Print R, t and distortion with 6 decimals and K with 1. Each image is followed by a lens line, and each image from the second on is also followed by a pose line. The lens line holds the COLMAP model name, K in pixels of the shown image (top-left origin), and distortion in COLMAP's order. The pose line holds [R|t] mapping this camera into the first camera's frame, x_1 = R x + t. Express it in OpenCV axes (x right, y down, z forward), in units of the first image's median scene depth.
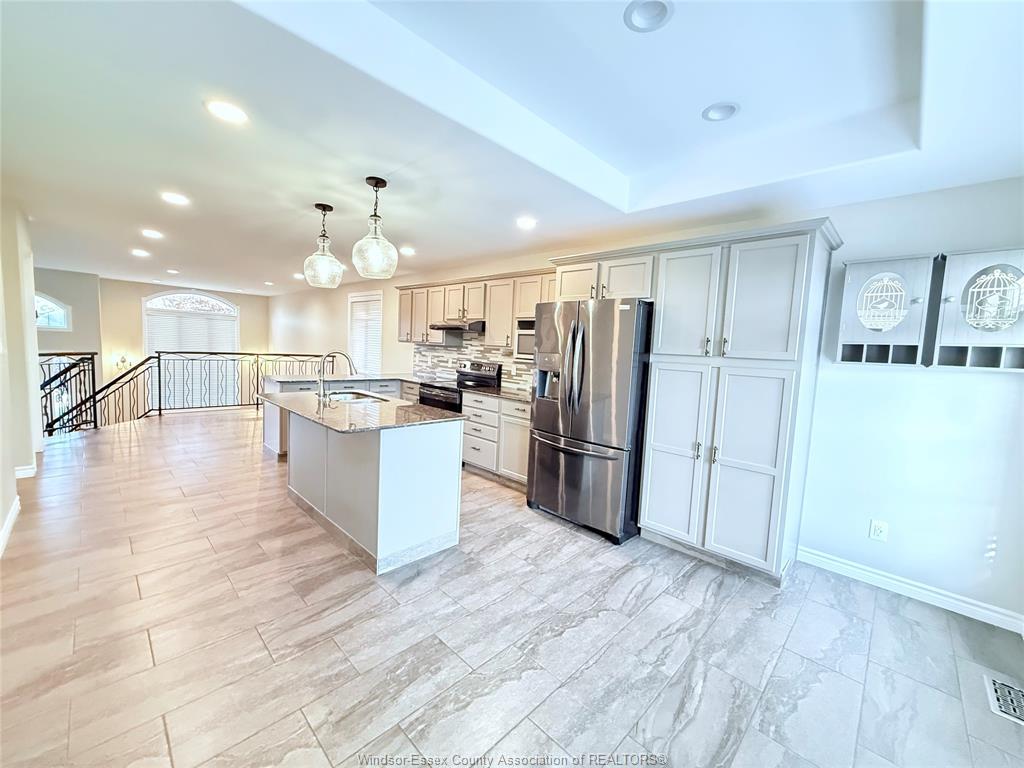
lens RADIAL K [[409.1, 0, 516.1], [0, 409.1, 384.3], [0, 0, 1]] dist [0.002178, 0.000300]
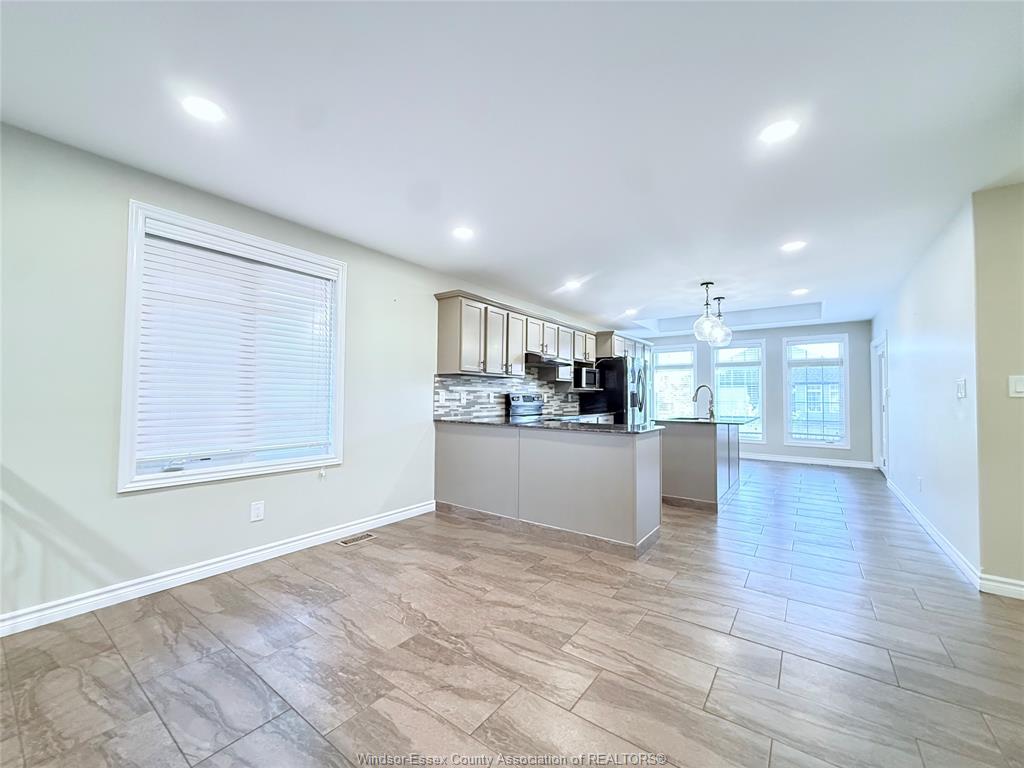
lens RADIAL K [[409.1, 0, 510.8], [0, 409.1, 381.0], [0, 0, 1]] dist [0.002178, 0.000300]
pose [[-0.126596, -0.010055, 0.991903, -1.048567], [0.085322, 0.996132, 0.020988, -0.105108], [-0.988278, 0.087288, -0.125248, 1.091808]]
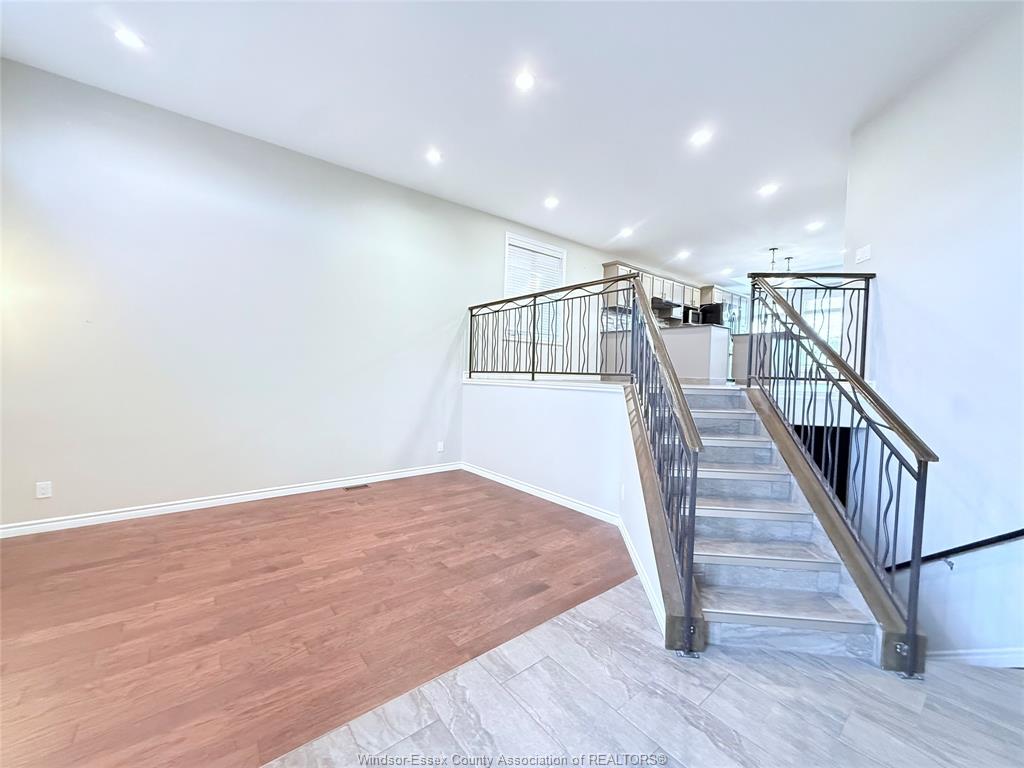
lens RADIAL K [[409.1, 0, 510.2], [0, 409.1, 382.1], [0, 0, 1]] dist [0.002178, 0.000300]
pose [[0.128365, -0.066062, 0.989524, -1.729670], [0.079551, 0.995250, 0.056124, 0.037311], [-0.988531, 0.071513, 0.133011, 1.277896]]
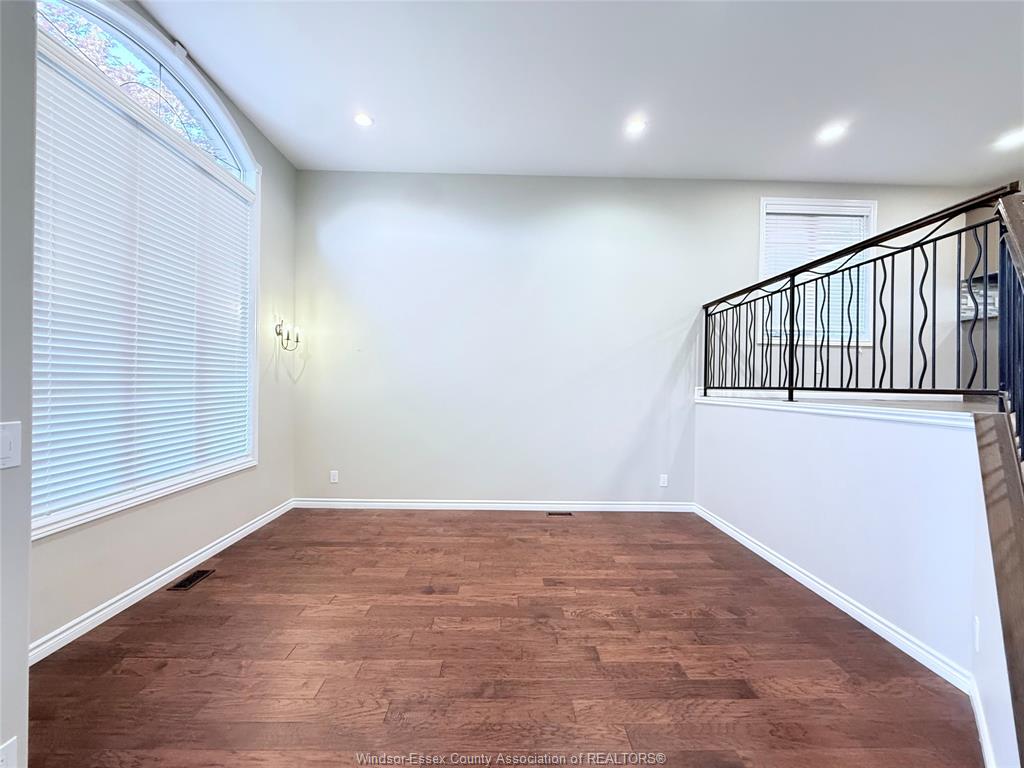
lens RADIAL K [[409.1, 0, 514.3], [0, 409.1, 382.0], [0, 0, 1]] dist [0.002178, 0.000300]
pose [[0.705075, -0.031408, 0.708437, -1.542232], [0.084169, 0.995663, -0.039628, 0.050866], [-0.704120, 0.087570, 0.704660, 1.208576]]
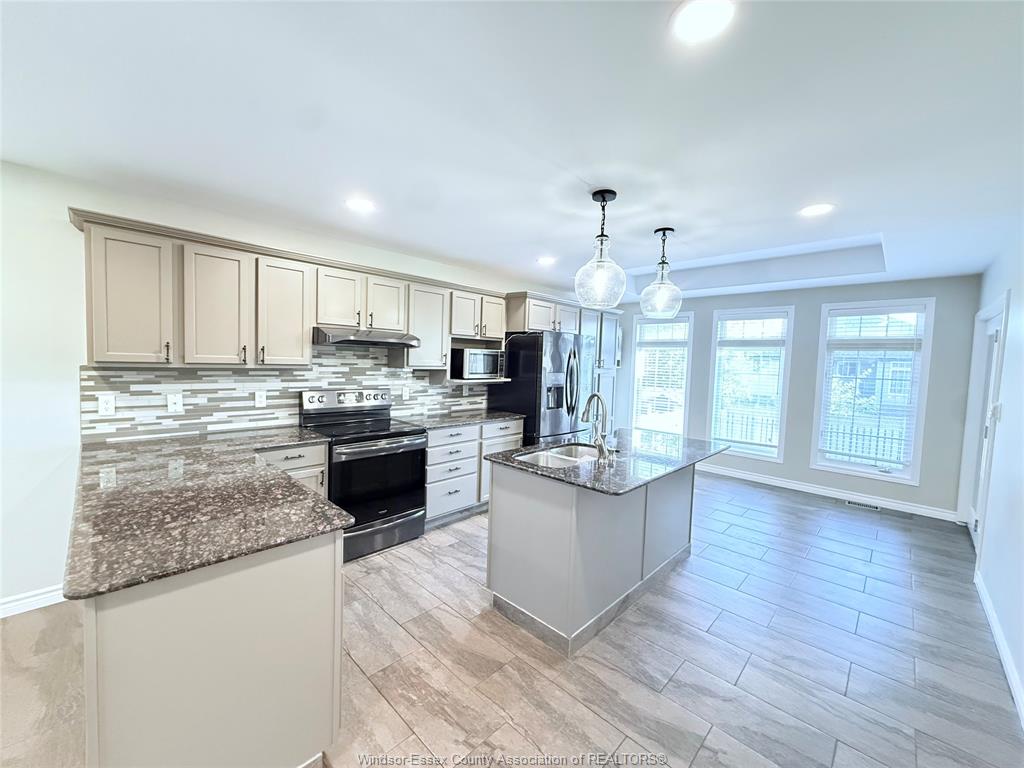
lens RADIAL K [[409.1, 0, 510.1], [0, 409.1, 383.1], [0, 0, 1]] dist [0.002178, 0.000300]
pose [[0.011230, -0.102267, 0.994694, -0.706861], [0.067568, 0.992560, 0.101285, -0.107965], [-0.997651, 0.066072, 0.018056, 0.678920]]
